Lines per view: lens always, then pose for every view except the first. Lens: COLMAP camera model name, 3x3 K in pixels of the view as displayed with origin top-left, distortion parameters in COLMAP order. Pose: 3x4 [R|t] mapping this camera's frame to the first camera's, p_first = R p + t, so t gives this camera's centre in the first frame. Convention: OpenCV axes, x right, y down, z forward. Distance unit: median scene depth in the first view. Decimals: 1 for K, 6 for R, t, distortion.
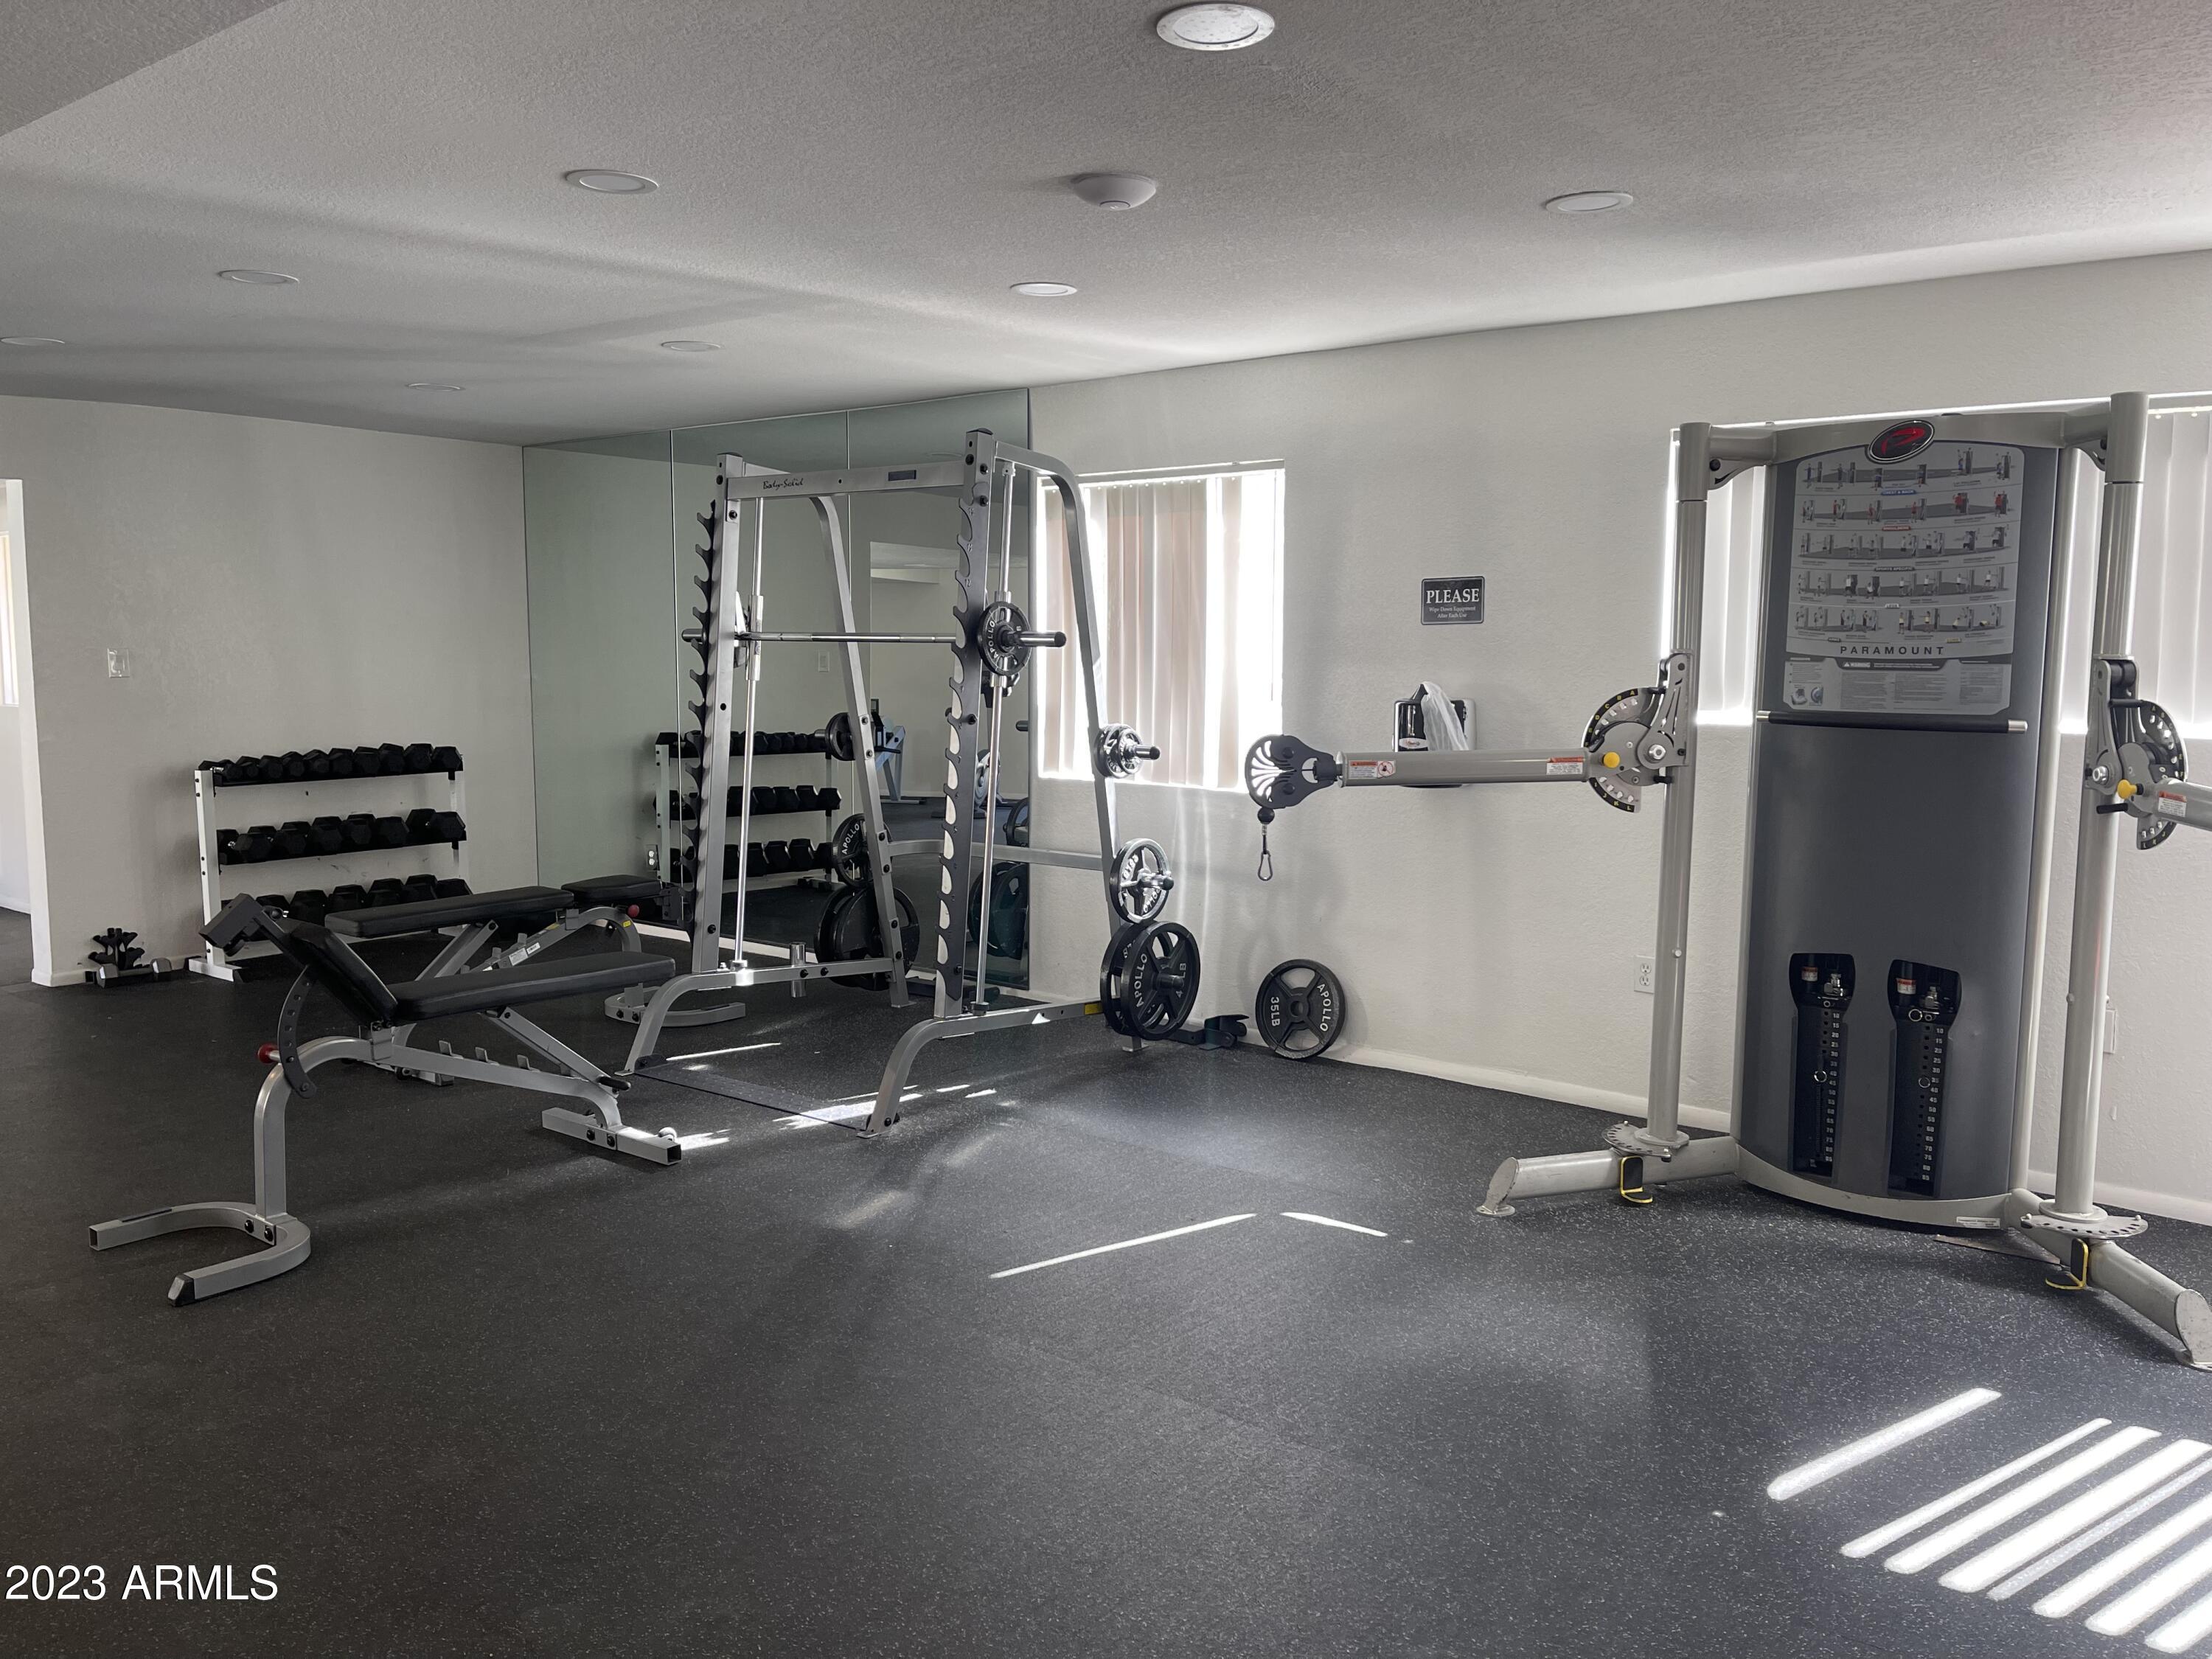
lens RADIAL K [[1669.7, 0, 1140.9], [0, 1669.7, 829.2], [0, 0, 1]] dist [0.050590, -0.084153]
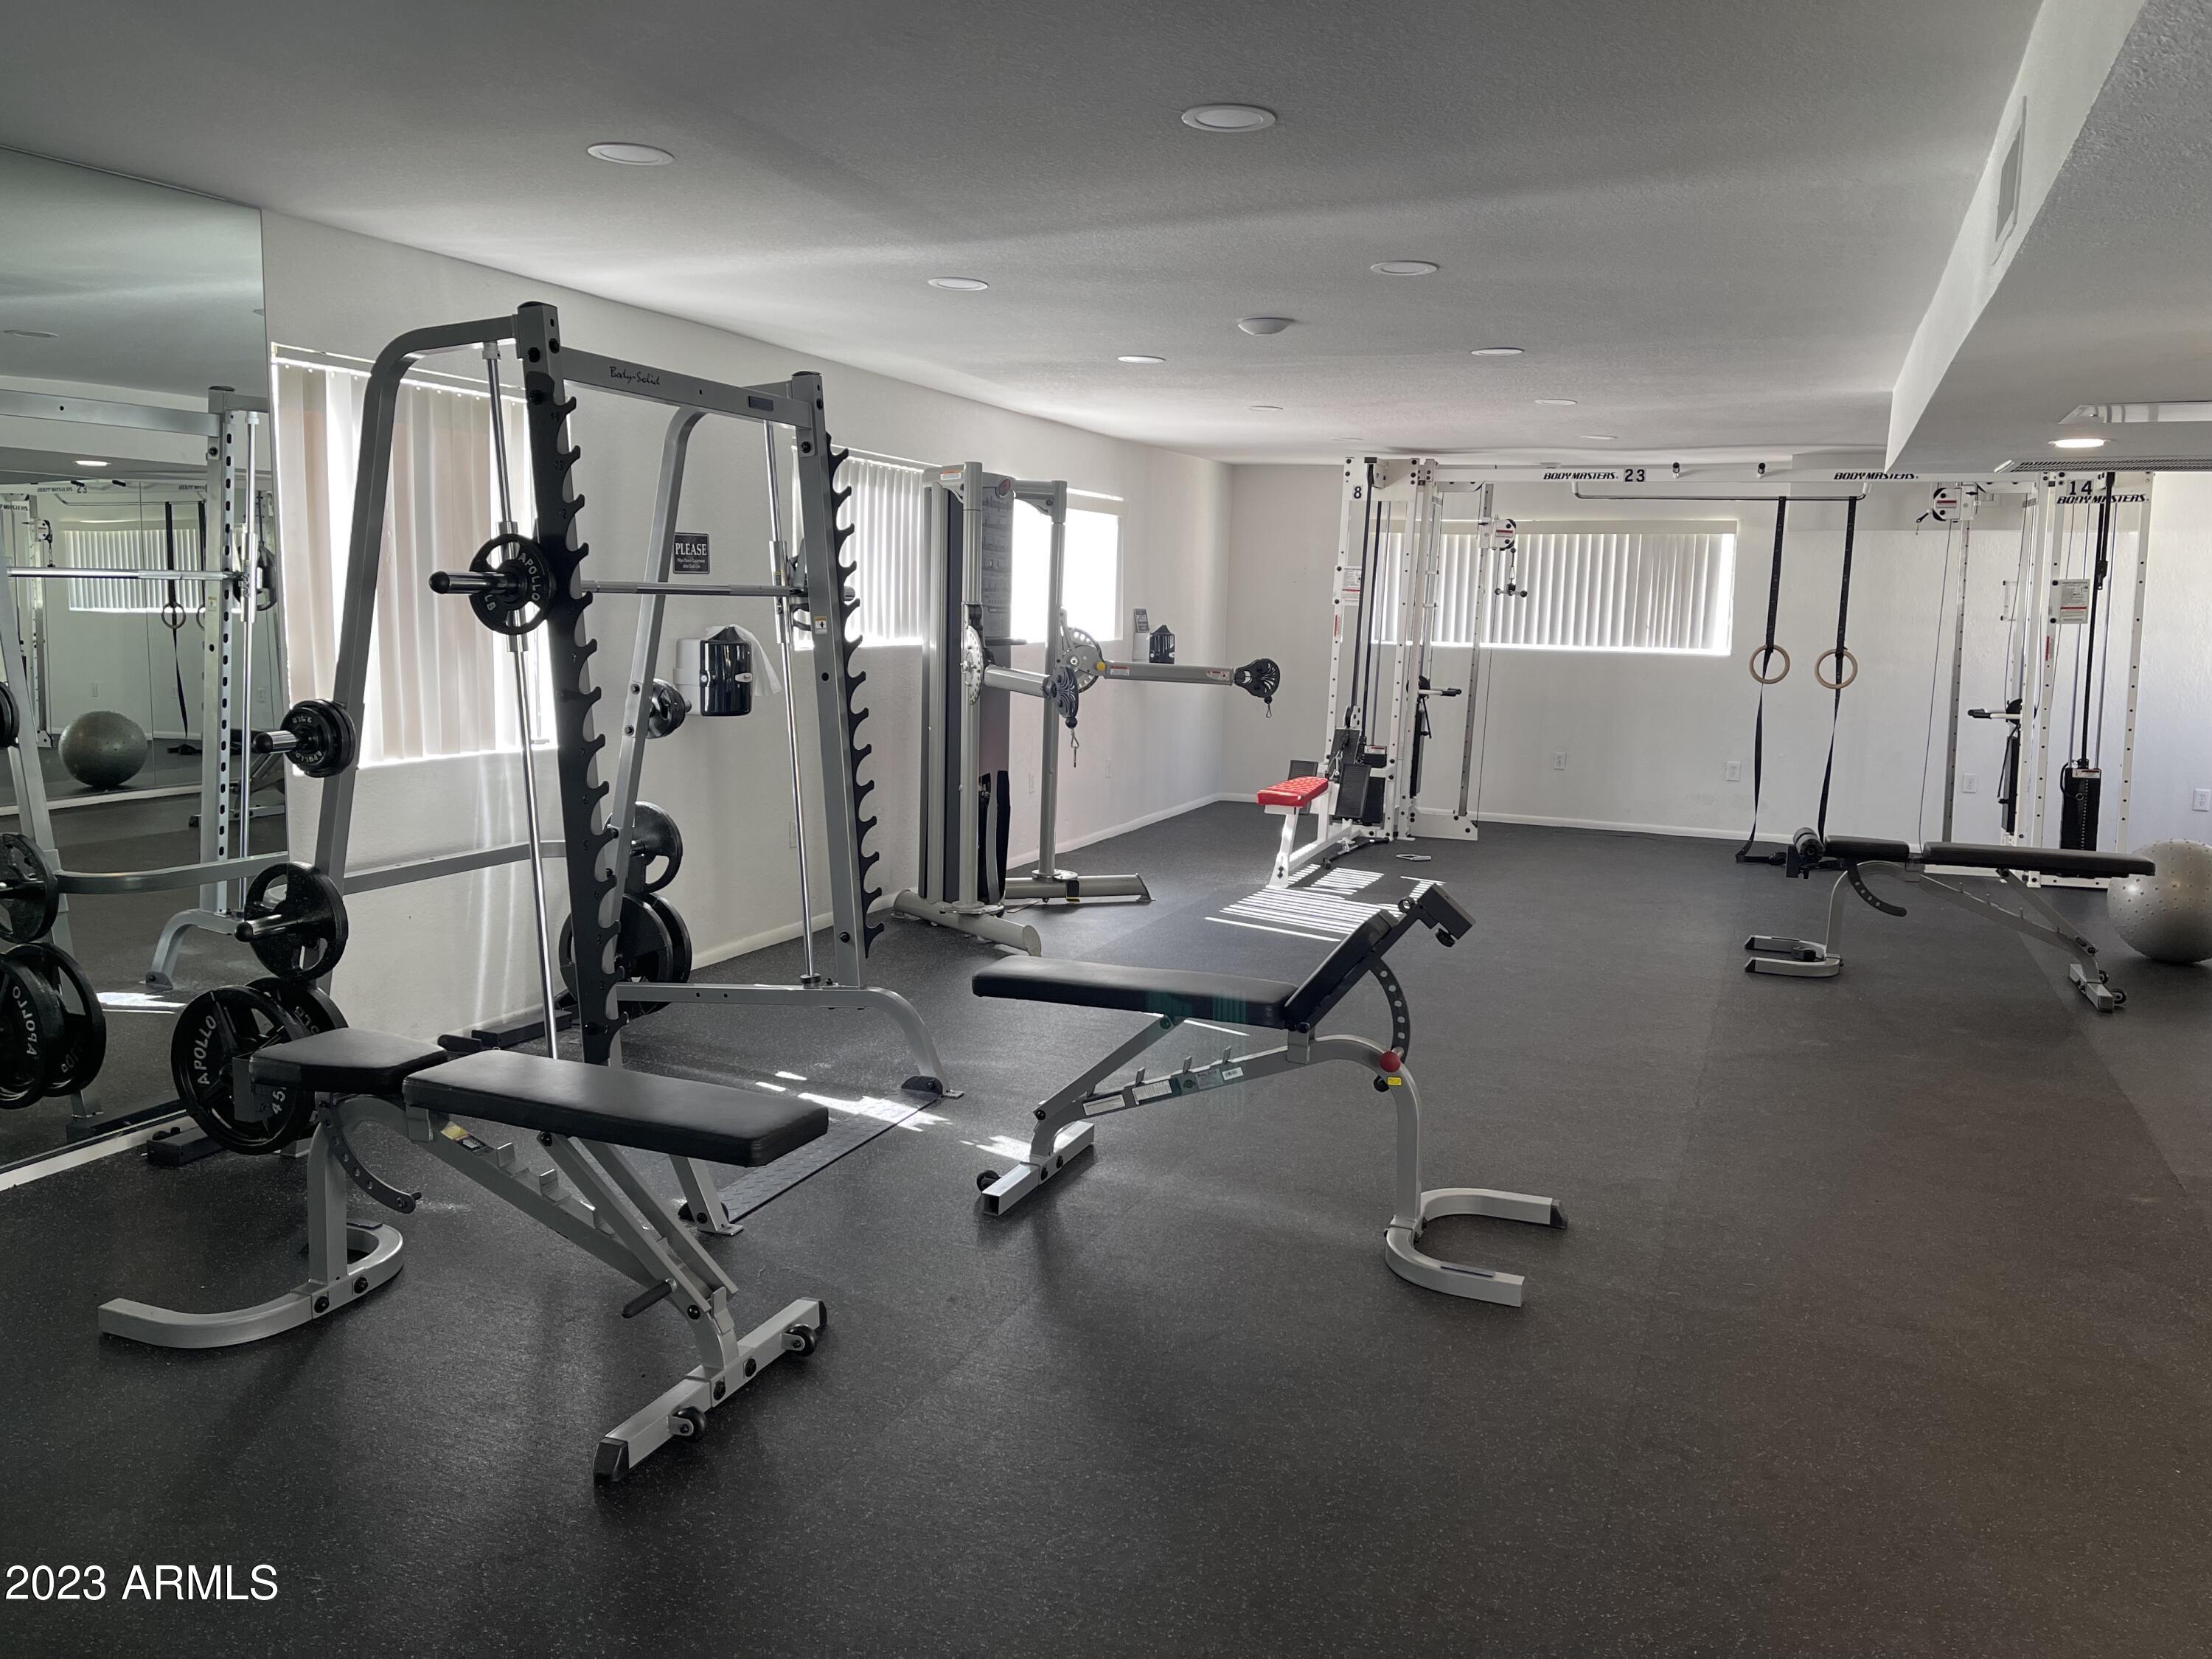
lens RADIAL K [[1669.7, 0, 1140.9], [0, 1669.7, 829.2], [0, 0, 1]] dist [0.050590, -0.084153]
pose [[-0.294641, -0.145416, 0.944479, -1.081525], [0.077291, 0.981490, 0.175226, -0.135856], [-0.952477, 0.124628, -0.277948, 1.111430]]
